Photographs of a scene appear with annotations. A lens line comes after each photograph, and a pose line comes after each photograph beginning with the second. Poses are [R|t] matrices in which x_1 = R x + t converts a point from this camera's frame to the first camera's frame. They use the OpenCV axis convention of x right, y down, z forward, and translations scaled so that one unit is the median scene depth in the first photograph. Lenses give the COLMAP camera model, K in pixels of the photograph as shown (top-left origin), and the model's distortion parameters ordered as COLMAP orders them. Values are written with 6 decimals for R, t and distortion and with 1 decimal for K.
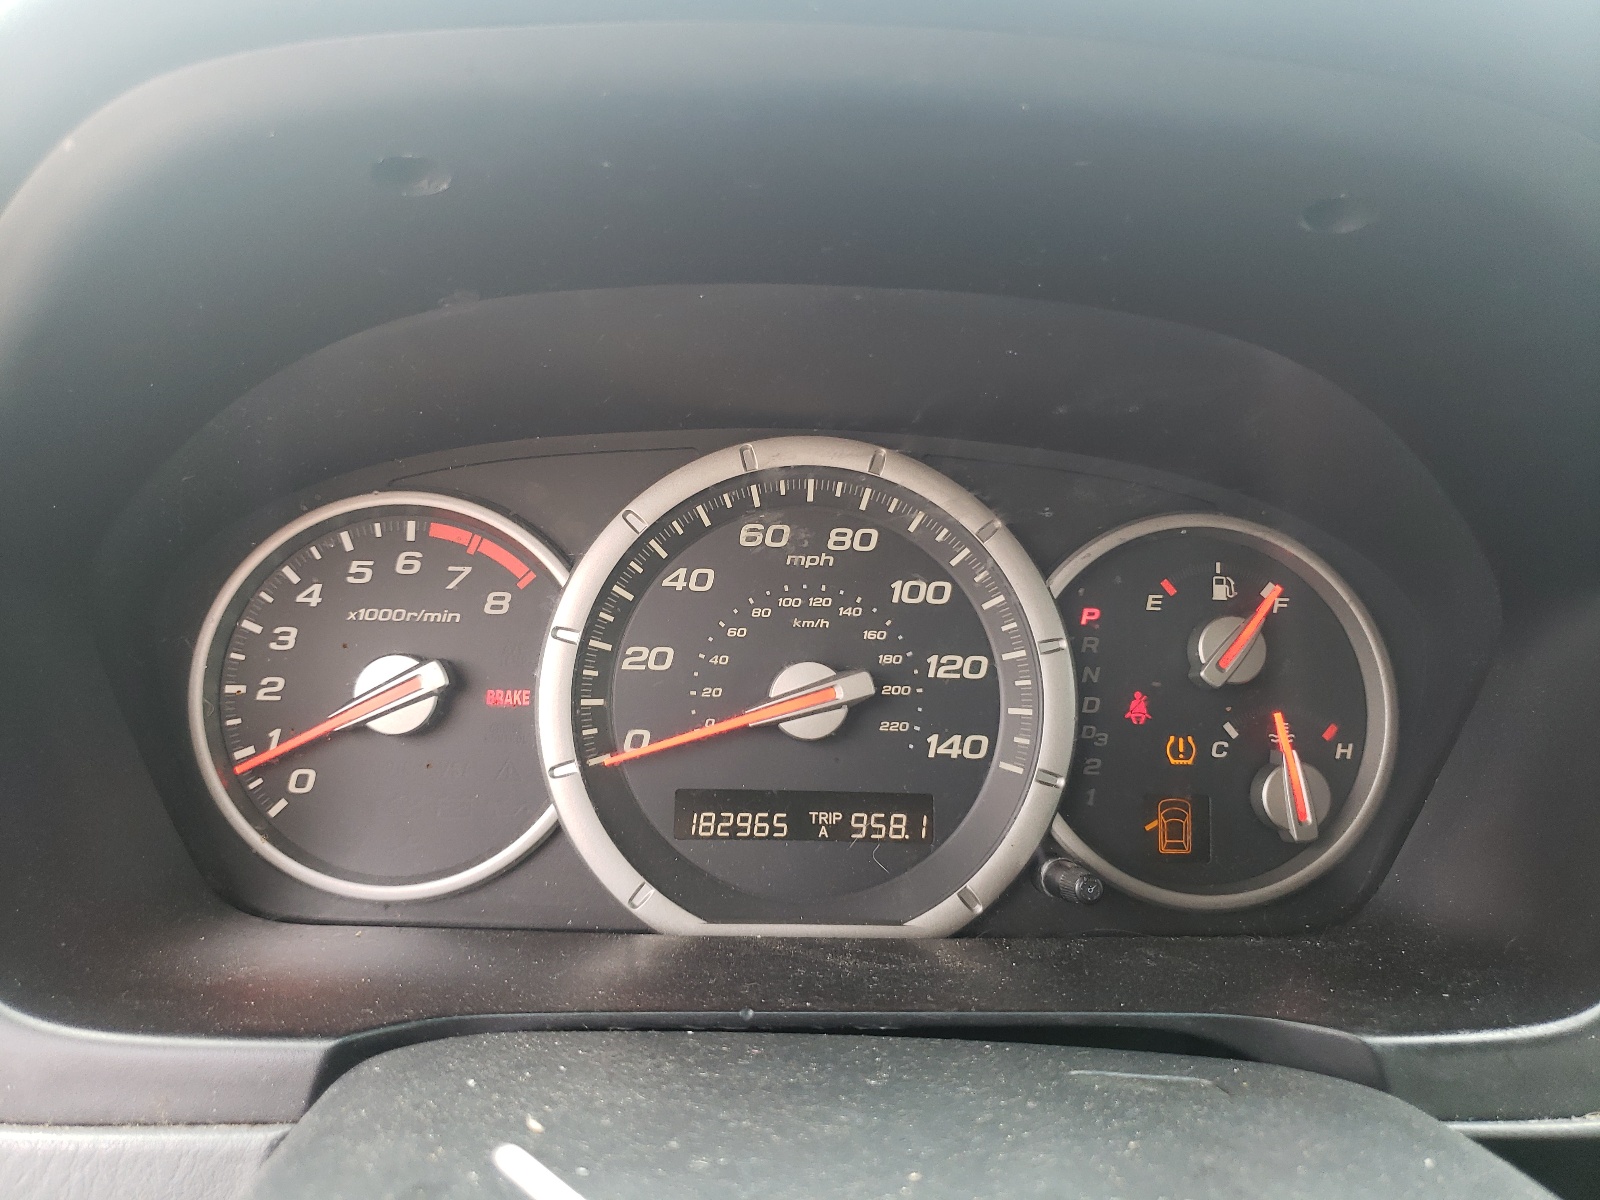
lens RADIAL K [[1217.1, 0, 799.8], [0, 1217.1, 602.8], [0, 0, 1]] dist [-0.000330, -0.000279]
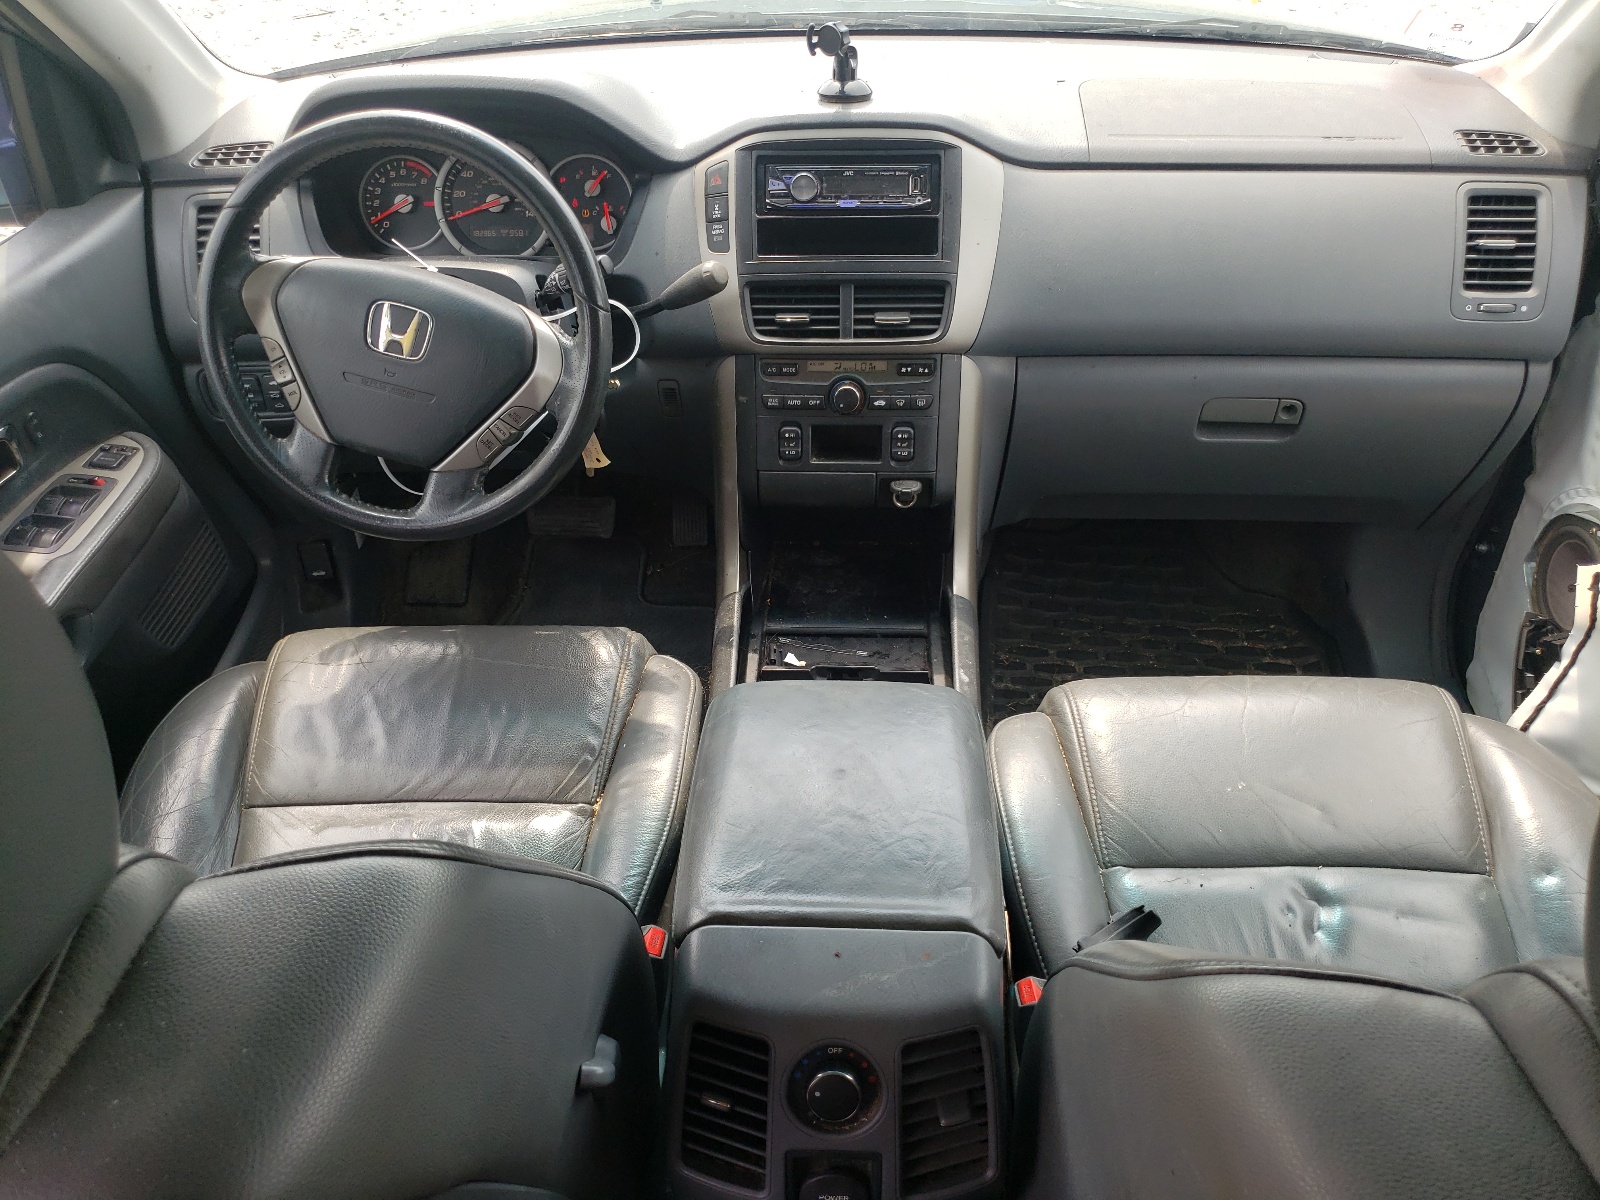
lens RADIAL K [[1217.1, 0, 799.7], [0, 1217.1, 599.6], [0, 0, 1]] dist [-0.000330, -0.000279]
pose [[0.995285, 0.006872, -0.096751, 1.538911], [0.027534, 0.936434, 0.349761, -0.084805], [0.093005, -0.350776, 0.931830, -3.495992]]
